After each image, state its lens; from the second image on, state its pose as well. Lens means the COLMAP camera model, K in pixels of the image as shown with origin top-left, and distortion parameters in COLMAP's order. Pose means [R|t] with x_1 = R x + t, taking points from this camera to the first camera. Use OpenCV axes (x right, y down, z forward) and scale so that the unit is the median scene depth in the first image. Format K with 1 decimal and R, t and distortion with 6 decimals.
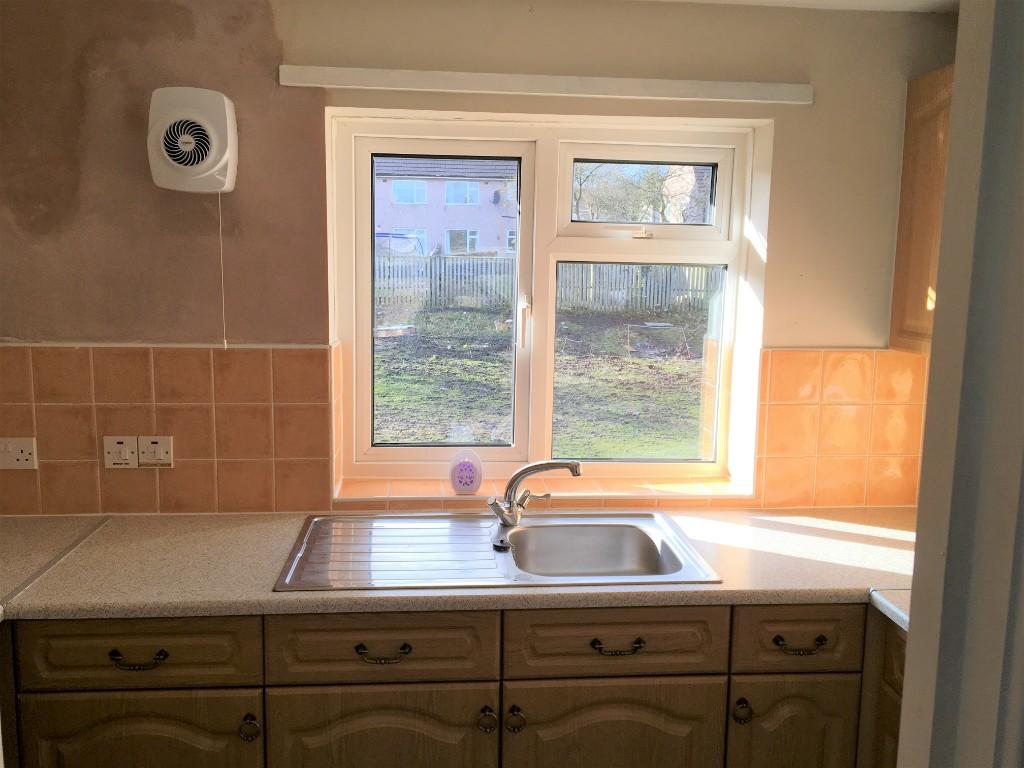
lens RADIAL K [[863.2, 0, 512.0], [0, 863.2, 384.0], [0, 0, 1]] dist [0.096904, -0.148682]
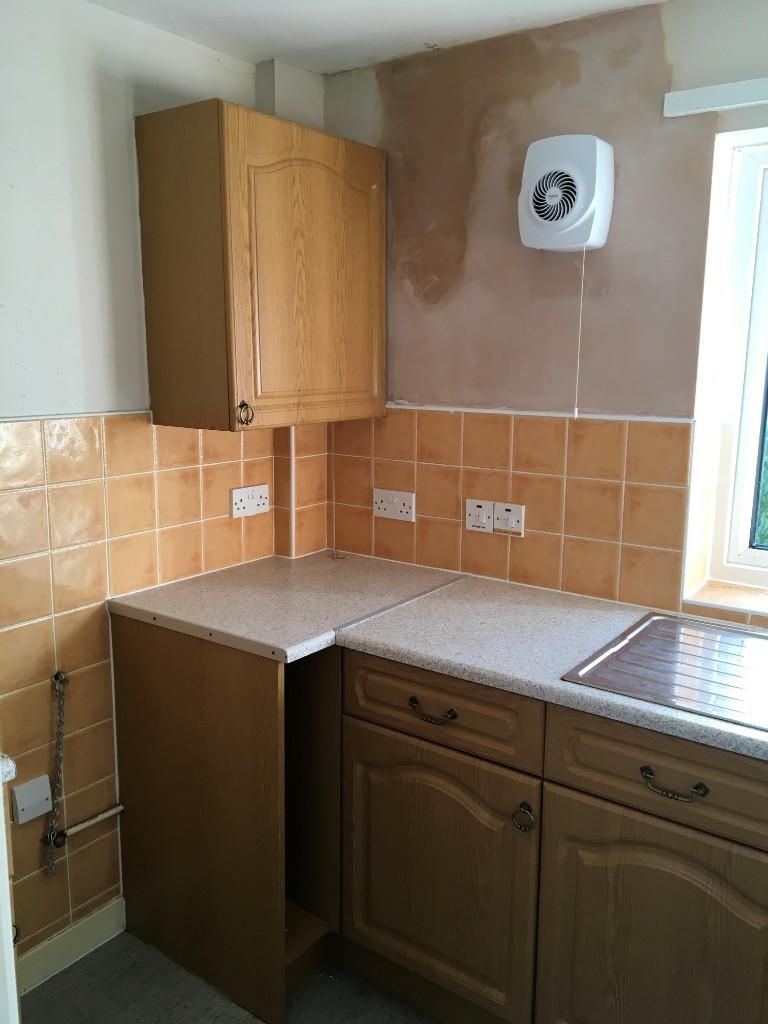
lens RADIAL K [[863.2, 0, 381.8], [0, 863.2, 504.5], [0, 0, 1]] dist [0.096904, -0.148682]
pose [[0.758576, 0.105759, -0.642944, 0.122985], [-0.091892, 0.994242, 0.055126, 0.020041], [0.645072, 0.017265, 0.763927, 0.154597]]
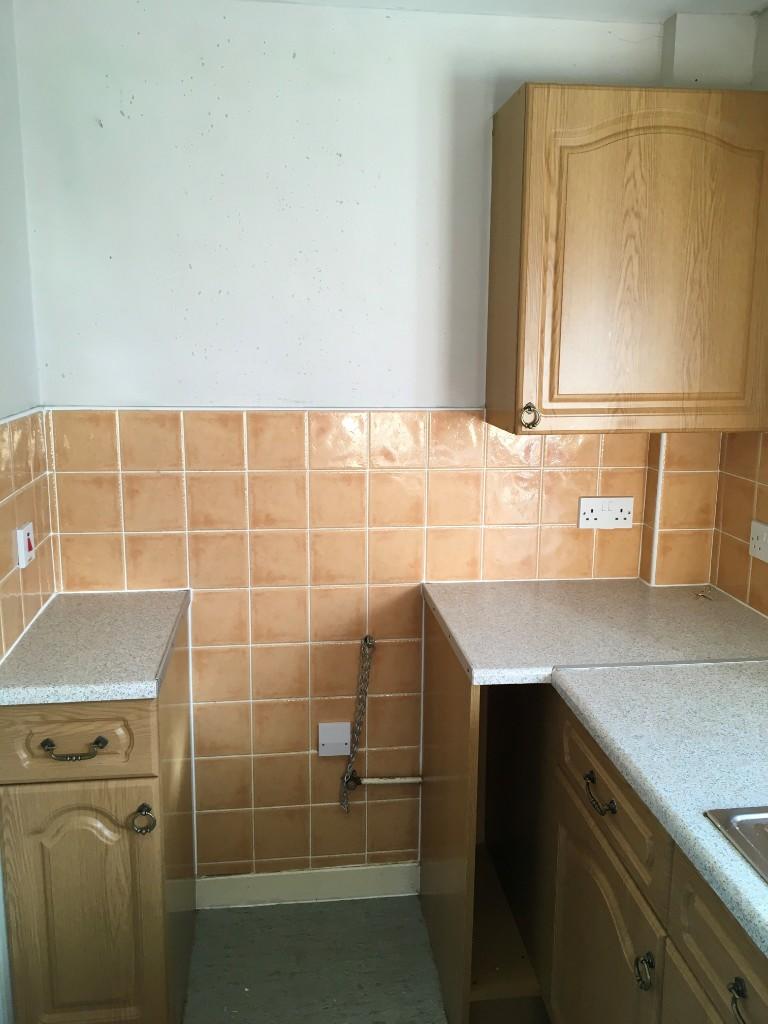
lens RADIAL K [[863.2, 0, 381.8], [0, 863.2, 504.5], [0, 0, 1]] dist [0.096904, -0.148682]
pose [[0.034926, 0.178255, -0.983364, 0.268048], [-0.153115, 0.973302, 0.170993, -0.051380], [0.987591, 0.144595, 0.061287, 0.574388]]
